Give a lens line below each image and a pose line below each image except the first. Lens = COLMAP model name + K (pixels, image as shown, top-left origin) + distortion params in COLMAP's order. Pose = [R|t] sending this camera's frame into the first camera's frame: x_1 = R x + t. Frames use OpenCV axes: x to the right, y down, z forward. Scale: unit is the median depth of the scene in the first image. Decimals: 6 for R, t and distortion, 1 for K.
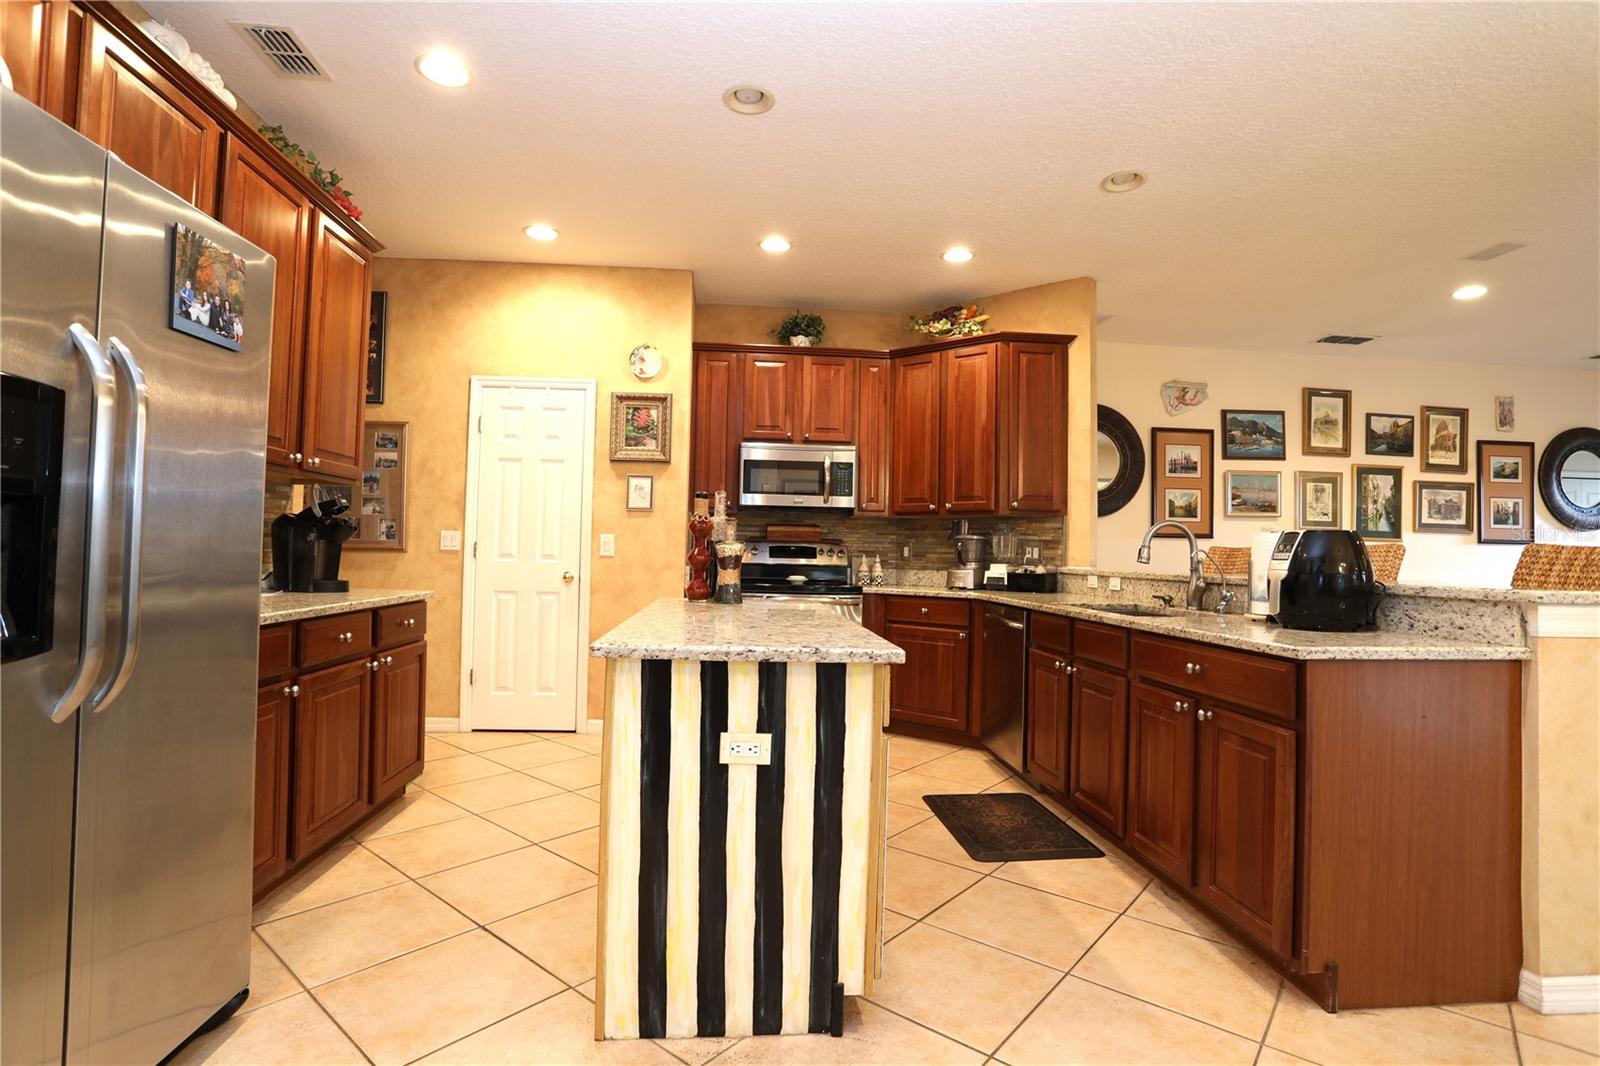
lens RADIAL K [[772.1, 0, 801.6], [0, 772.1, 529.4], [0, 0, 1]] dist [-0.030163, 0.012285]
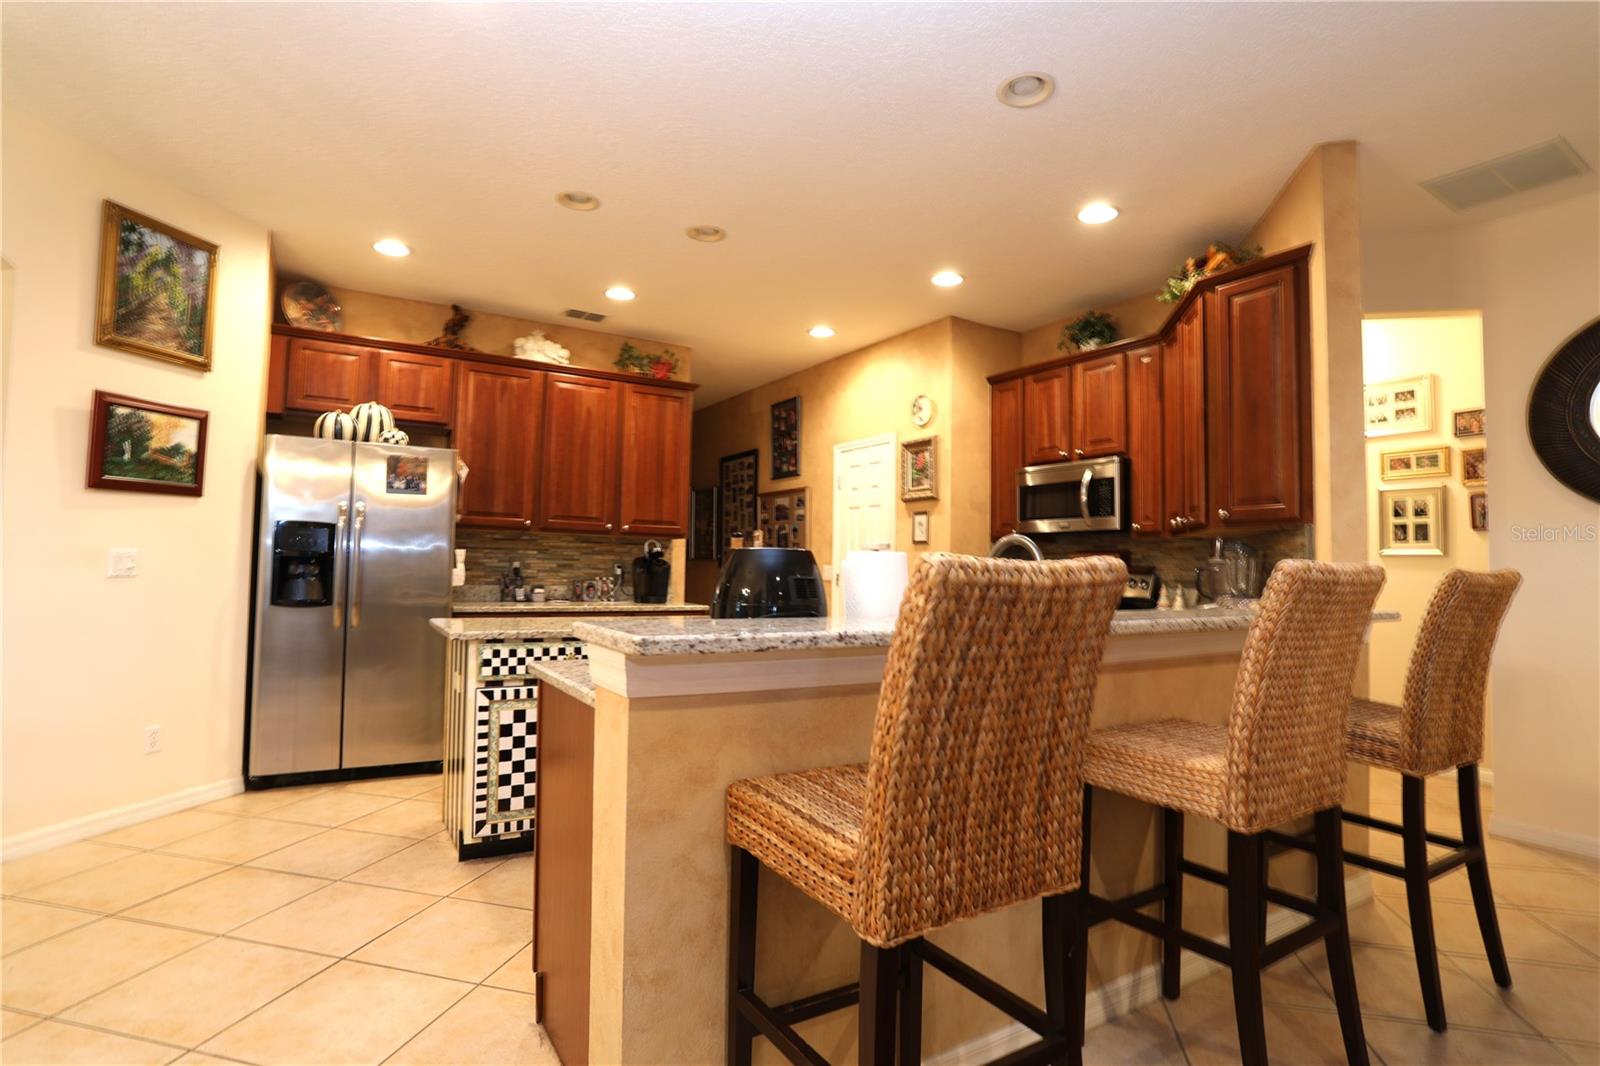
lens RADIAL K [[772.1, 0, 803.7], [0, 772.1, 528.3], [0, 0, 1]] dist [-0.030163, 0.012285]
pose [[0.455915, -0.054315, -0.888364, 0.508493], [0.019624, 0.998507, -0.050977, 0.004215], [0.889807, 0.005808, 0.456301, 0.251798]]
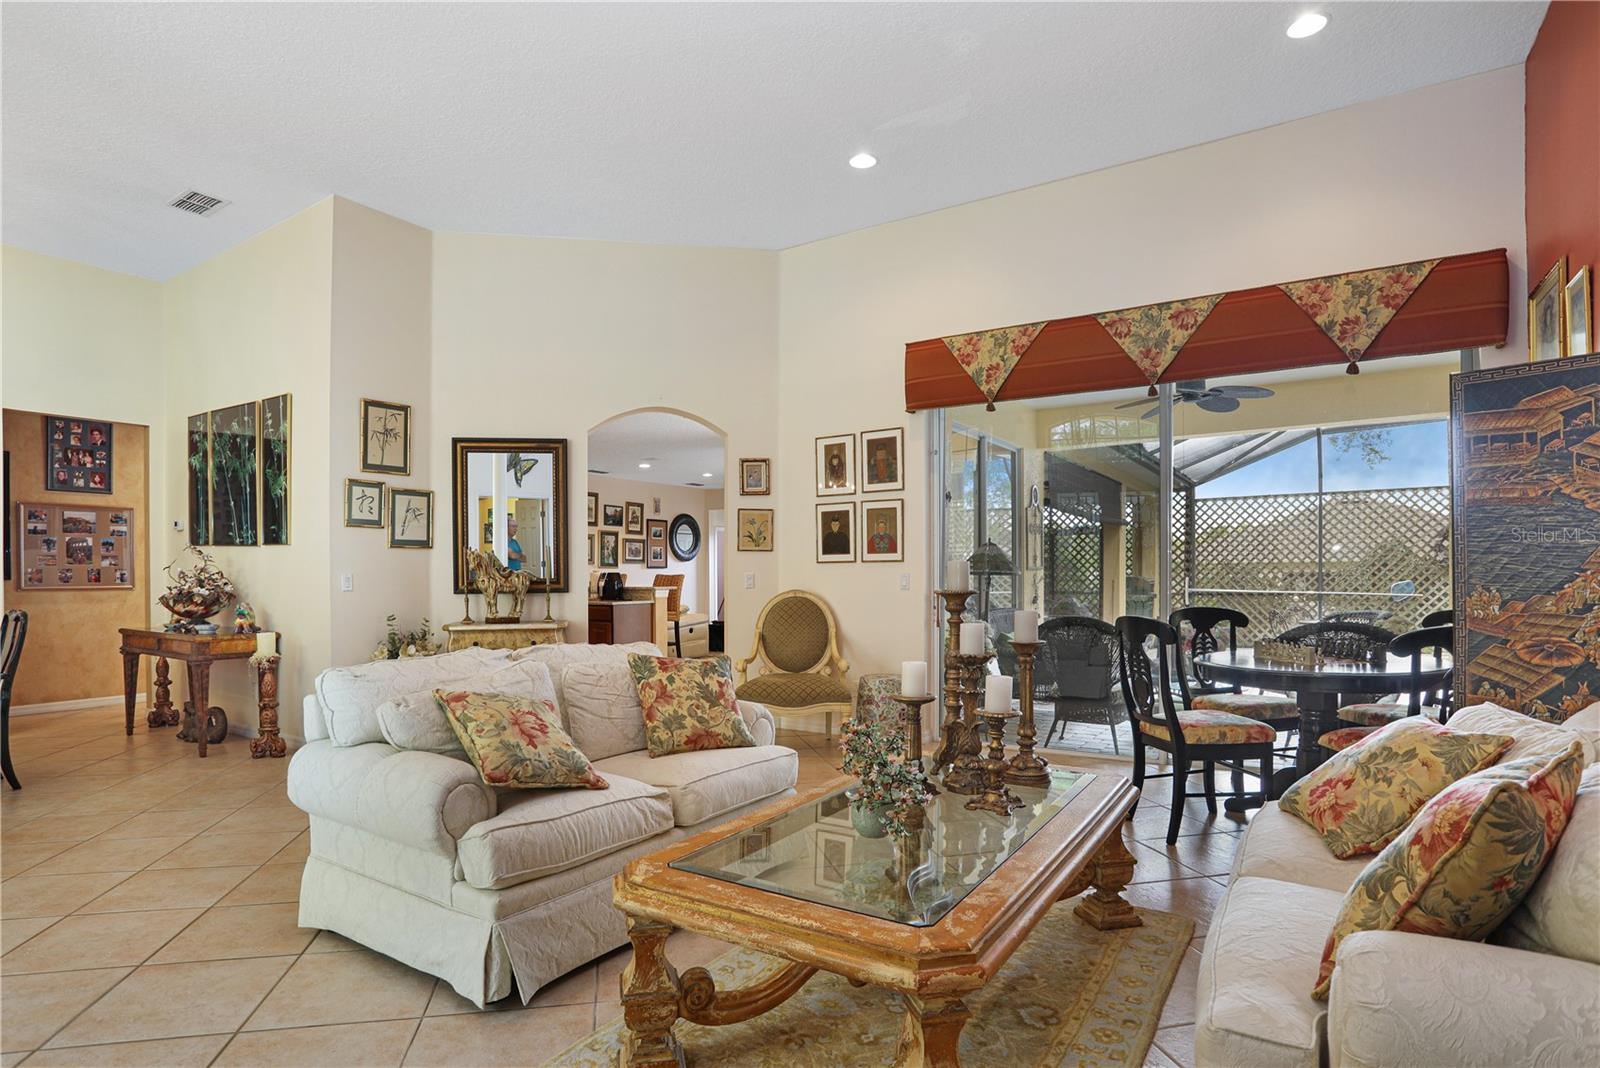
lens RADIAL K [[839.3, 0, 787.2], [0, 839.3, 575.2], [0, 0, 1]] dist [-0.001672, -0.000125]
pose [[0.627767, -0.023766, 0.778039, -0.691175], [-0.004566, 0.999404, 0.034212, -0.044720], [-0.778388, -0.025029, 0.627284, -0.779251]]
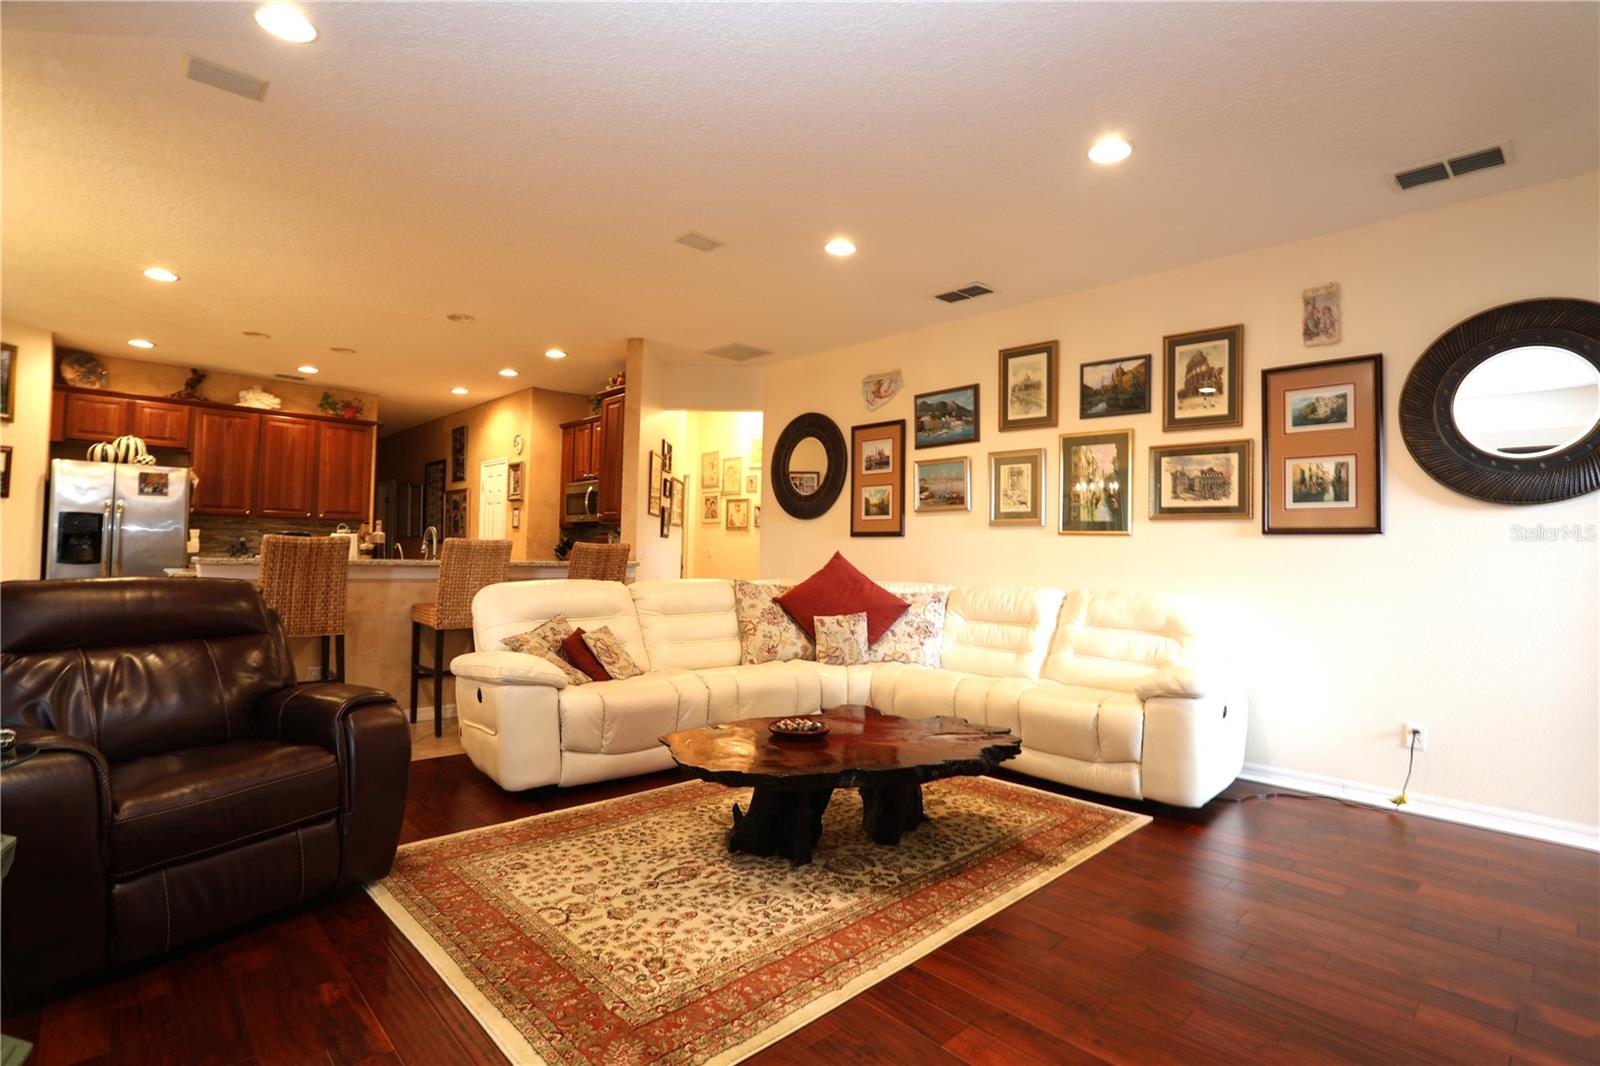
lens RADIAL K [[772.1, 0, 814.1], [0, 772.1, 533.0], [0, 0, 1]] dist [-0.030163, 0.012285]
pose [[0.611337, -0.022832, -0.791041, 1.188240], [0.018622, 0.999722, -0.014464, 0.019570], [0.791151, -0.005888, 0.611592, 0.330985]]
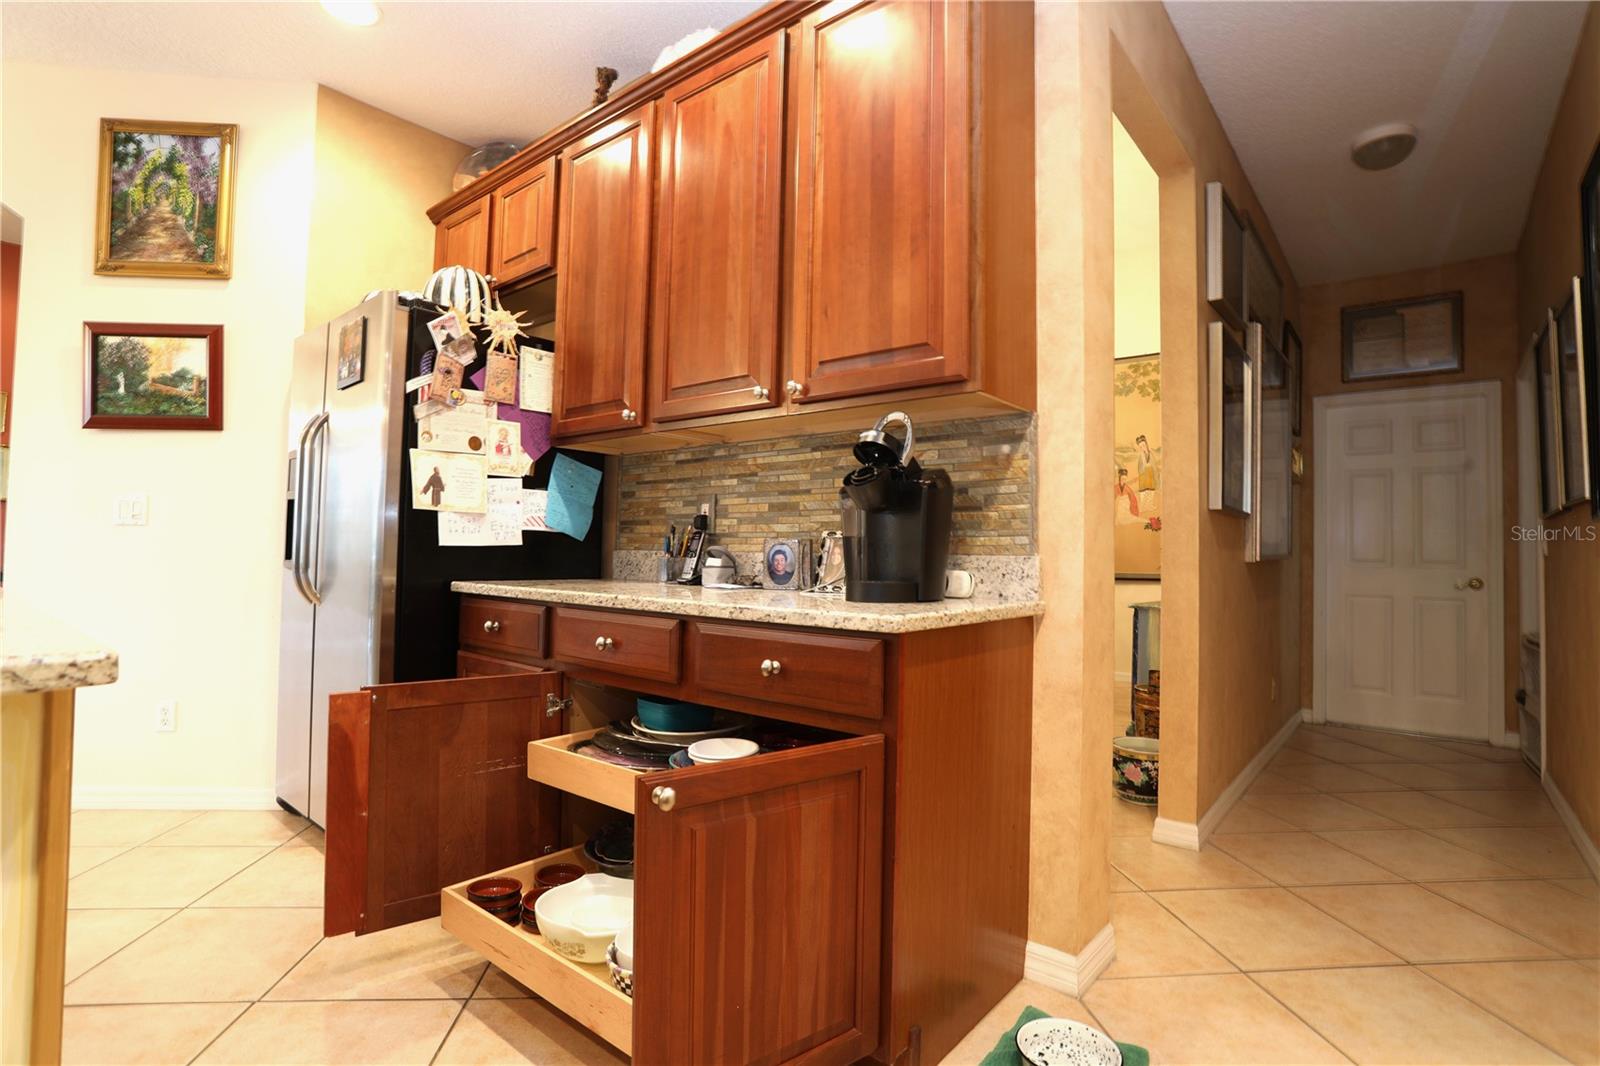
lens RADIAL K [[772.1, 0, 798.3], [0, 772.1, 532.9], [0, 0, 1]] dist [-0.030163, 0.012285]
pose [[-0.714277, -0.059342, -0.697343, -0.117773], [-0.007067, 0.996959, -0.077601, 0.038558], [0.699828, -0.050501, -0.712524, 0.678012]]
